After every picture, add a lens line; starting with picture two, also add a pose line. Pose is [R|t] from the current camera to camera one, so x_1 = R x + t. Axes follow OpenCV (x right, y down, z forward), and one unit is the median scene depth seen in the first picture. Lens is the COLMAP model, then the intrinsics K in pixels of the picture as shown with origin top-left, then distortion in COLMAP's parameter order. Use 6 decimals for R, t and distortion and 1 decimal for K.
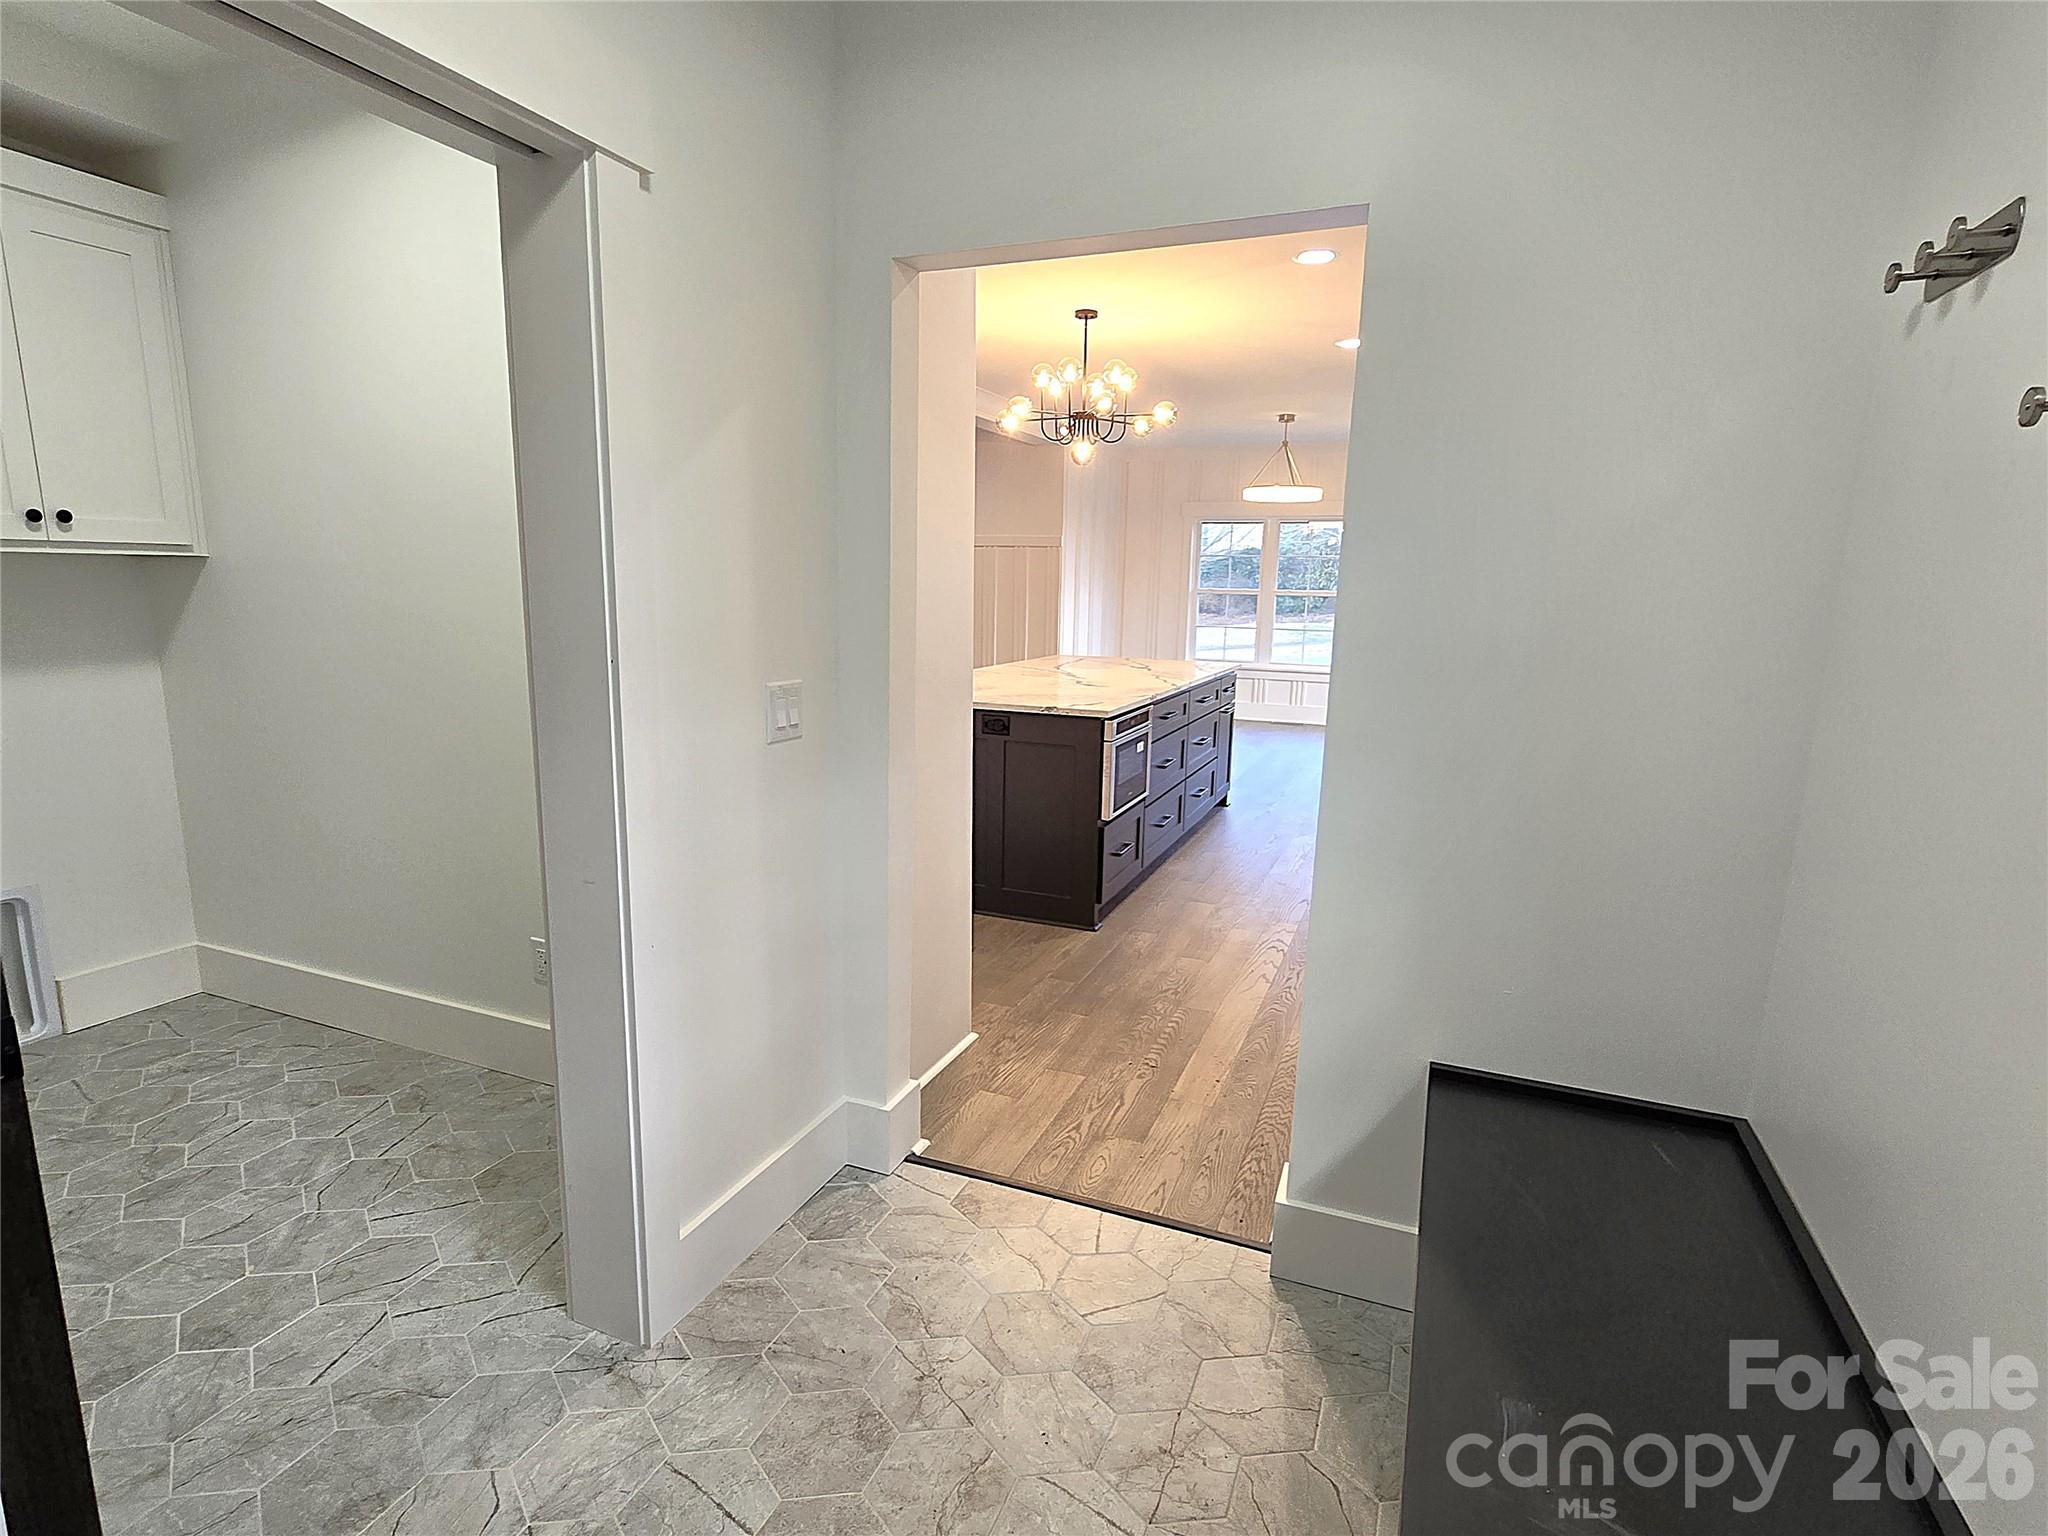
lens RADIAL K [[1033.5, 0, 1026.4], [0, 1033.5, 779.5], [0, 0, 1]] dist [-0.007738, -0.000587]
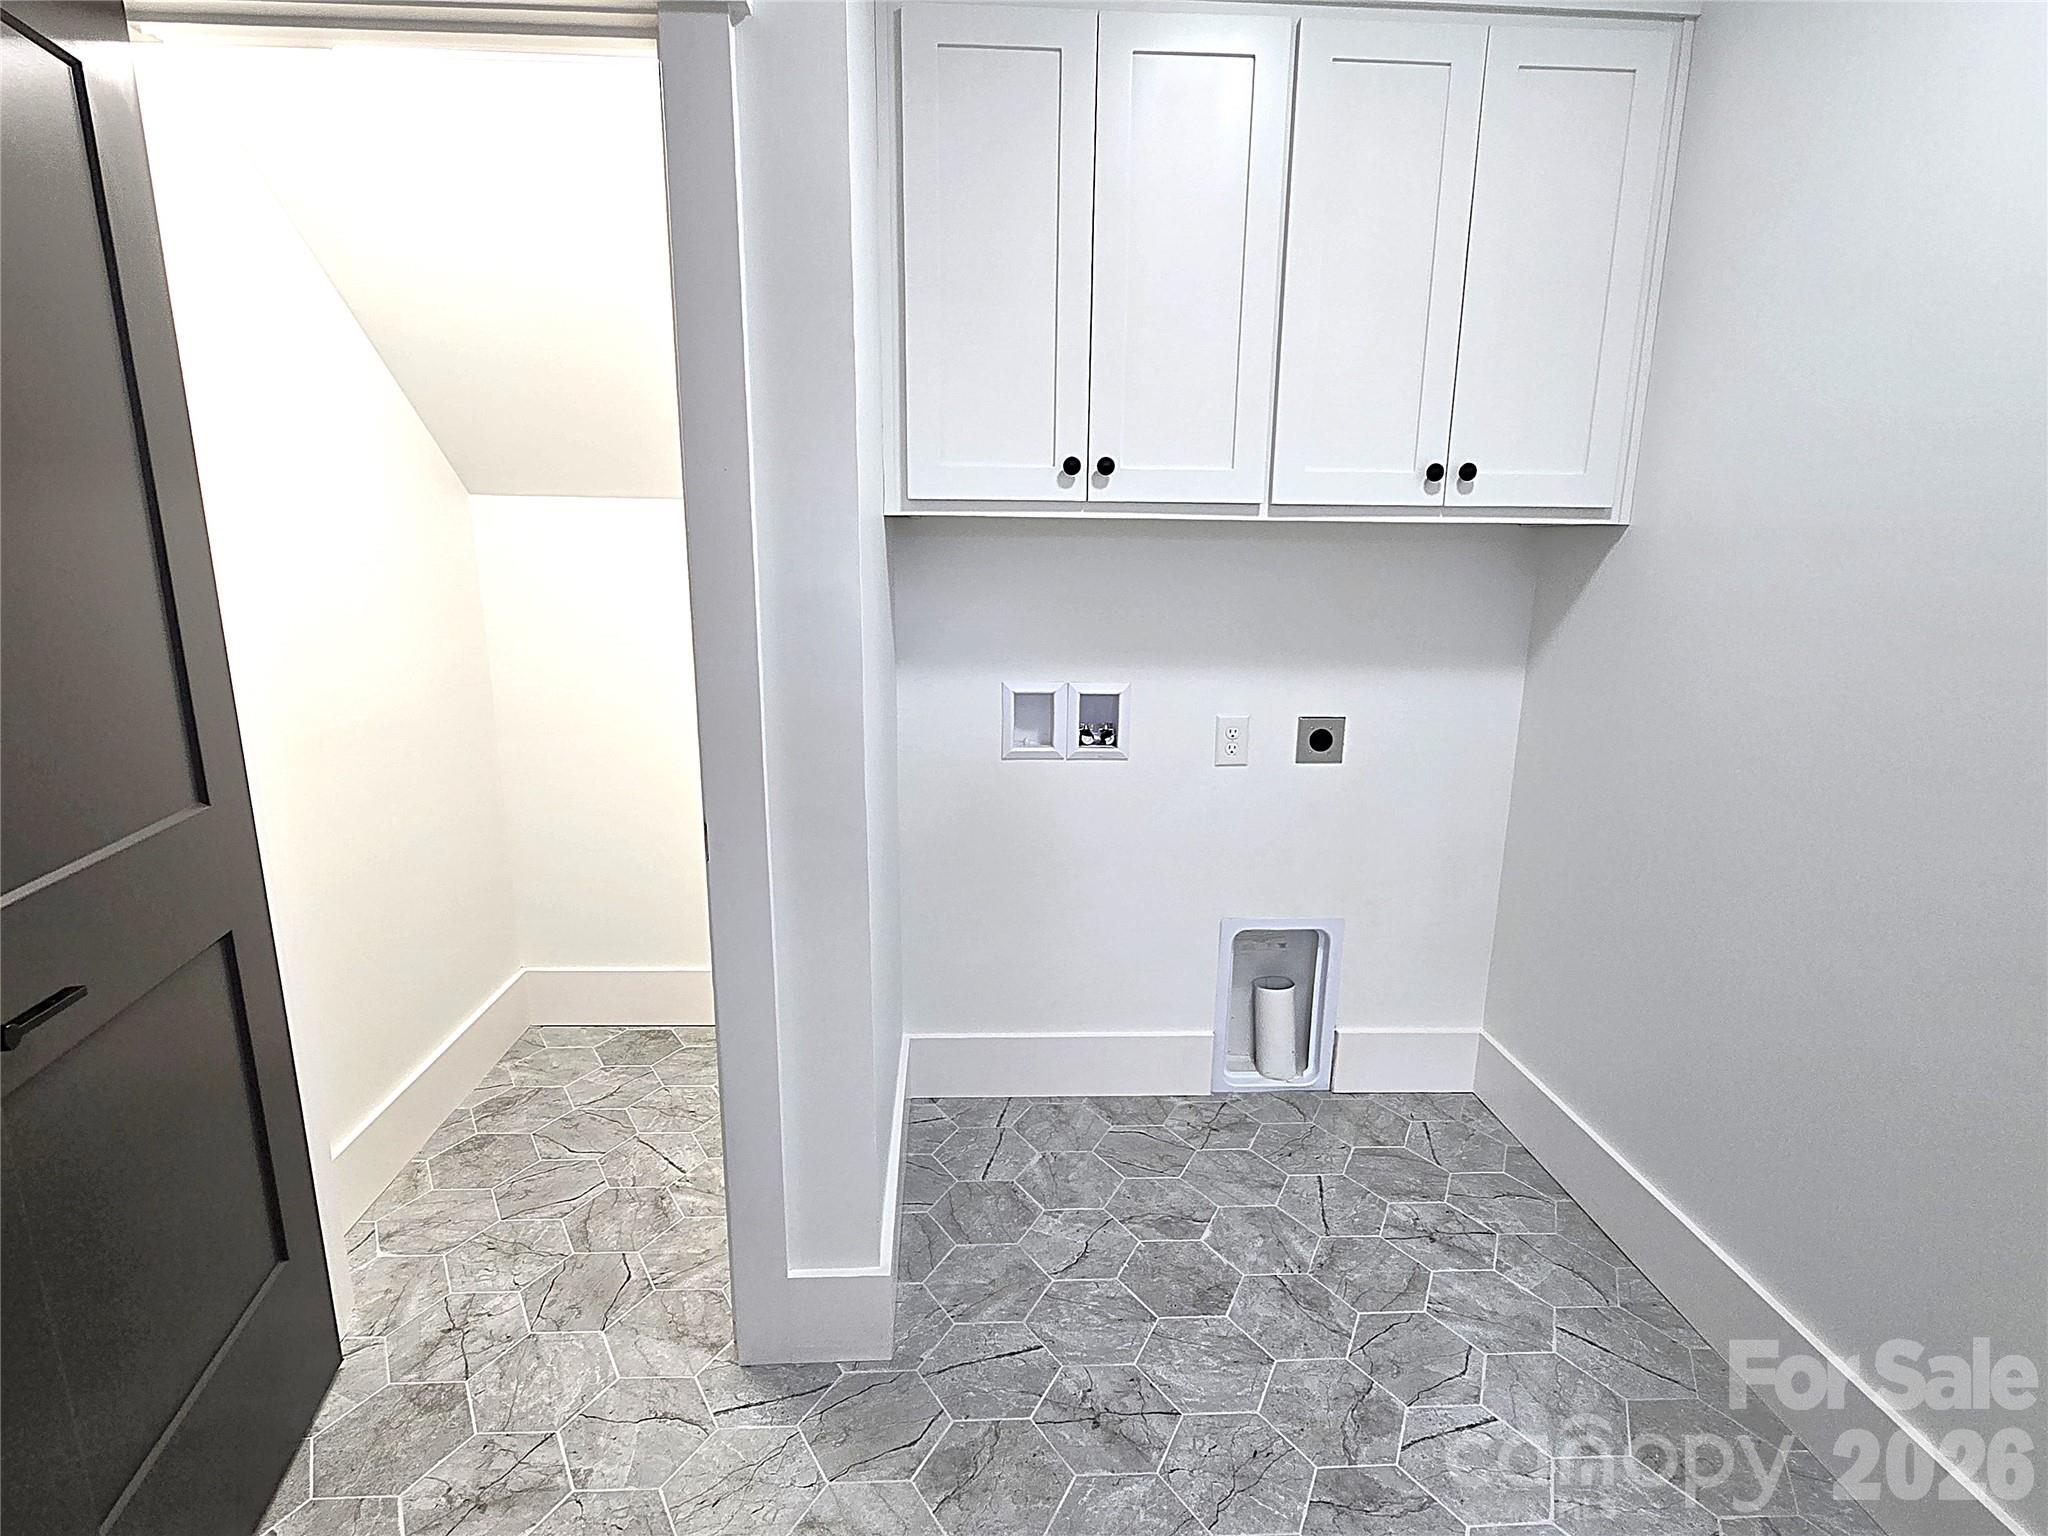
lens RADIAL K [[1033.5, 0, 1021.7], [0, 1033.5, 777.4], [0, 0, 1]] dist [-0.007738, -0.000587]
pose [[0.430034, 0.185738, -0.883500, -0.362434], [-0.172858, 0.977443, 0.121351, -0.072987], [0.886110, 0.100535, 0.452440, 0.383307]]
